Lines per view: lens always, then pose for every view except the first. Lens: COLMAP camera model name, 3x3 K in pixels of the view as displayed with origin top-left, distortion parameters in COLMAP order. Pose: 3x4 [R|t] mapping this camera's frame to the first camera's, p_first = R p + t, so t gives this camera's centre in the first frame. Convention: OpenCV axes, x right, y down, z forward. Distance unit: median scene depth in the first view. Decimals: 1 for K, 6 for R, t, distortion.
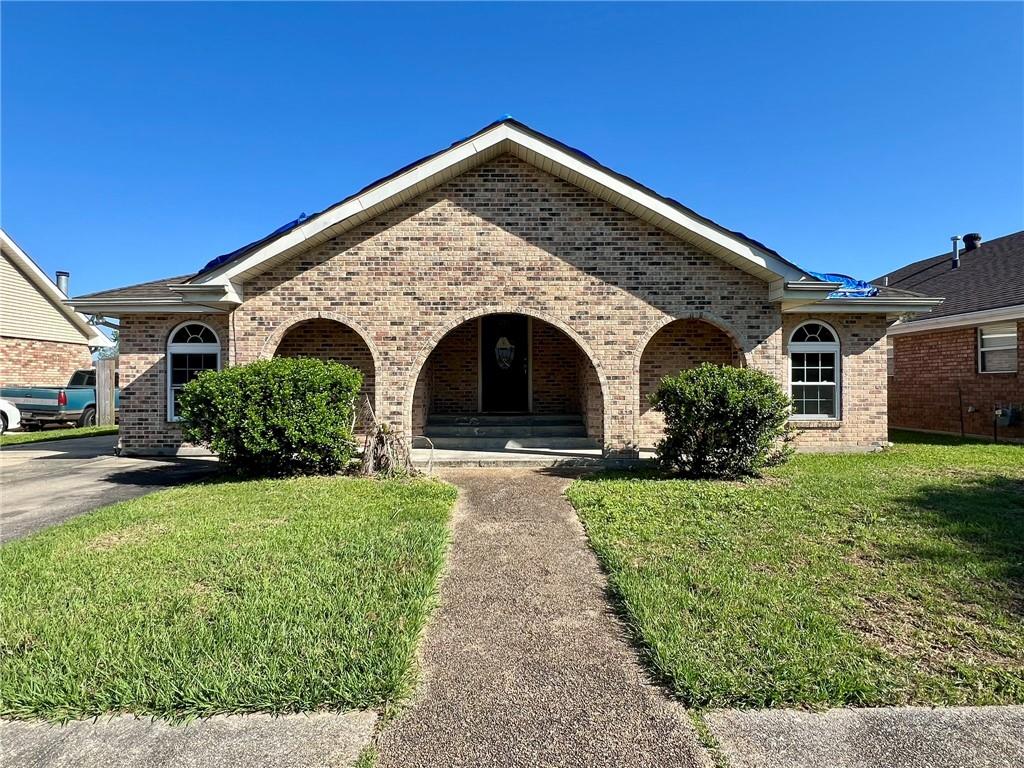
lens RADIAL K [[569.5, 0, 511.9], [0, 569.5, 383.2], [0, 0, 1]] dist [-0.001142, -0.000069]
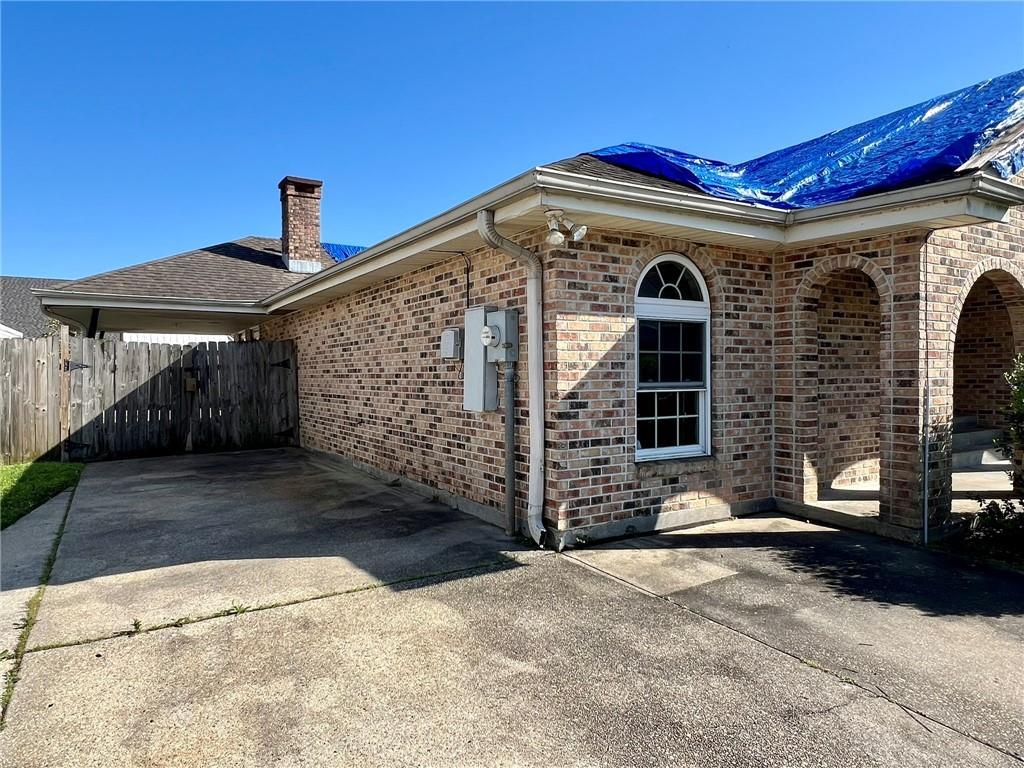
lens RADIAL K [[654.9, 0, 512.2], [0, 654.9, 381.5], [0, 0, 1]] dist [0.000496, 0.000195]
pose [[0.859396, -0.011451, 0.511182, -0.975274], [0.000822, 0.999779, 0.021015, -0.011296], [-0.511310, -0.017640, 0.859216, 0.586093]]
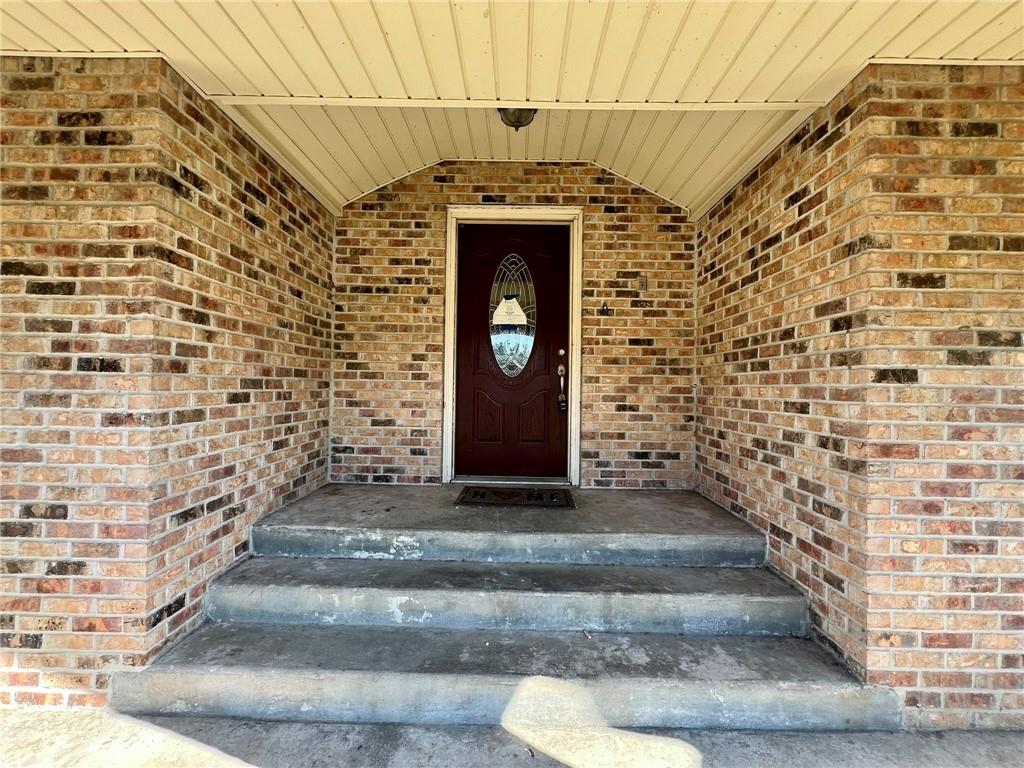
lens RADIAL K [[410.7, 0, 513.7], [0, 410.7, 381.8], [0, 0, 1]] dist [-0.002730, 0.001017]
pose [[0.999772, 0.016941, -0.013031, -0.007805], [-0.016964, 0.999855, -0.001638, -0.023667], [0.013001, 0.001858, 0.999914, 0.841268]]
